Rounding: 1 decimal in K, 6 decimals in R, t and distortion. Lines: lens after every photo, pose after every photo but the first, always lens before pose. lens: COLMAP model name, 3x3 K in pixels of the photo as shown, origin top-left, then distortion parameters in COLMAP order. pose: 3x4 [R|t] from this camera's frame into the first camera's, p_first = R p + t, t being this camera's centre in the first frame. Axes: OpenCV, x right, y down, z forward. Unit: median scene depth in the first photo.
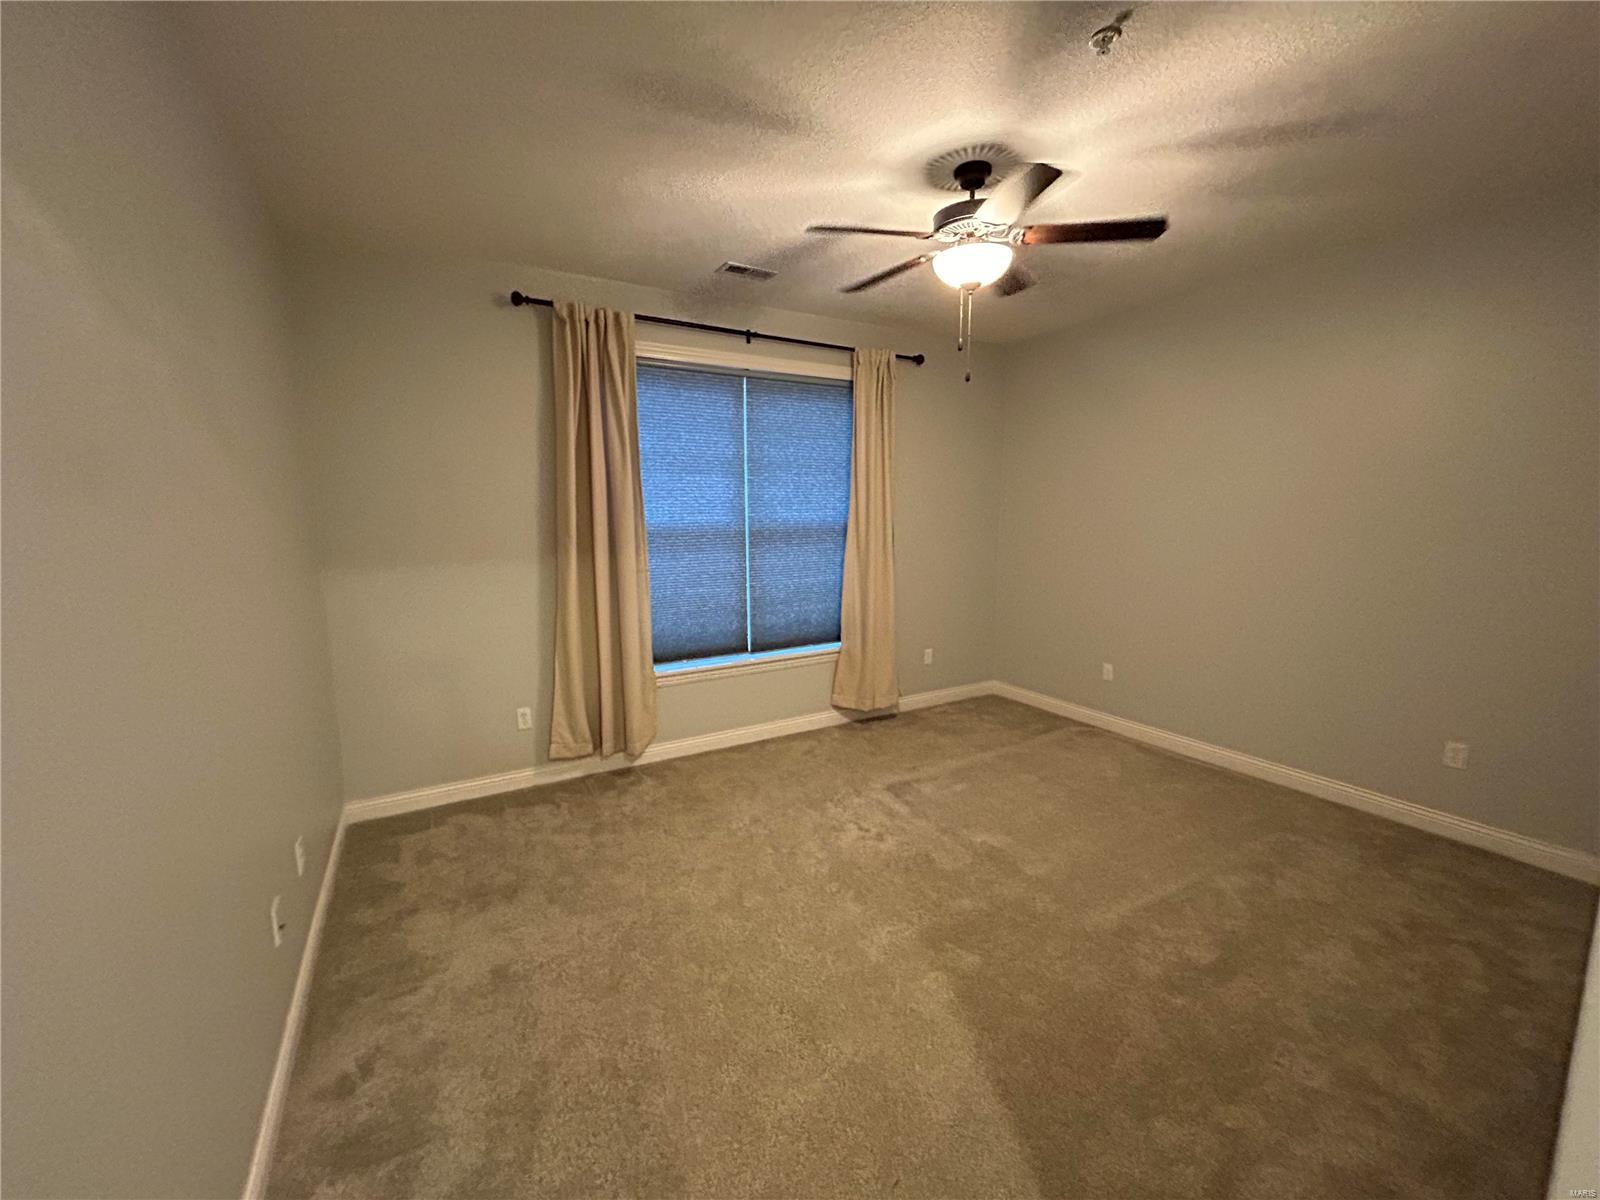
lens RADIAL K [[643.5, 0, 793.1], [0, 643.5, 595.5], [0, 0, 1]] dist [0.000580, -0.000589]
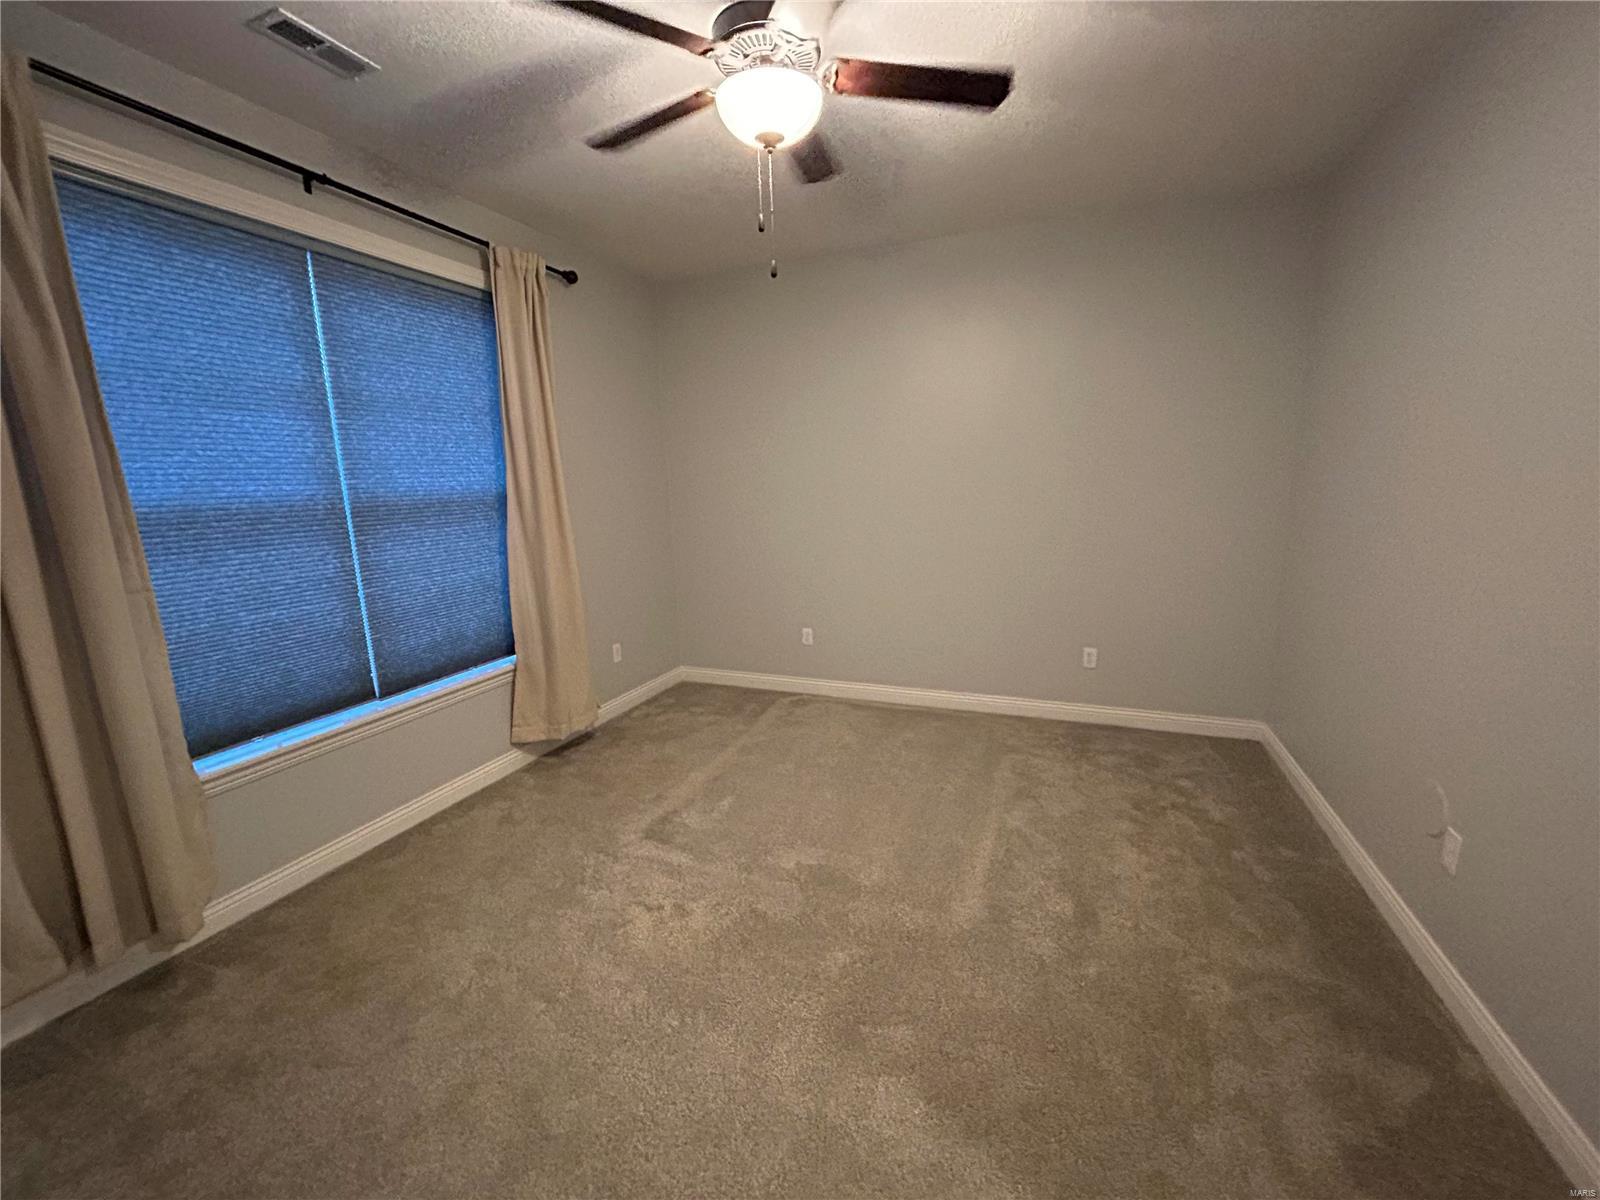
lens RADIAL K [[643.5, 0, 788.6], [0, 643.5, 598.8], [0, 0, 1]] dist [0.000580, -0.000589]
pose [[0.788662, -0.128464, 0.601256, -0.128935], [0.106017, 0.991694, 0.072822, -0.014313], [-0.605618, 0.006311, 0.795731, 0.262920]]
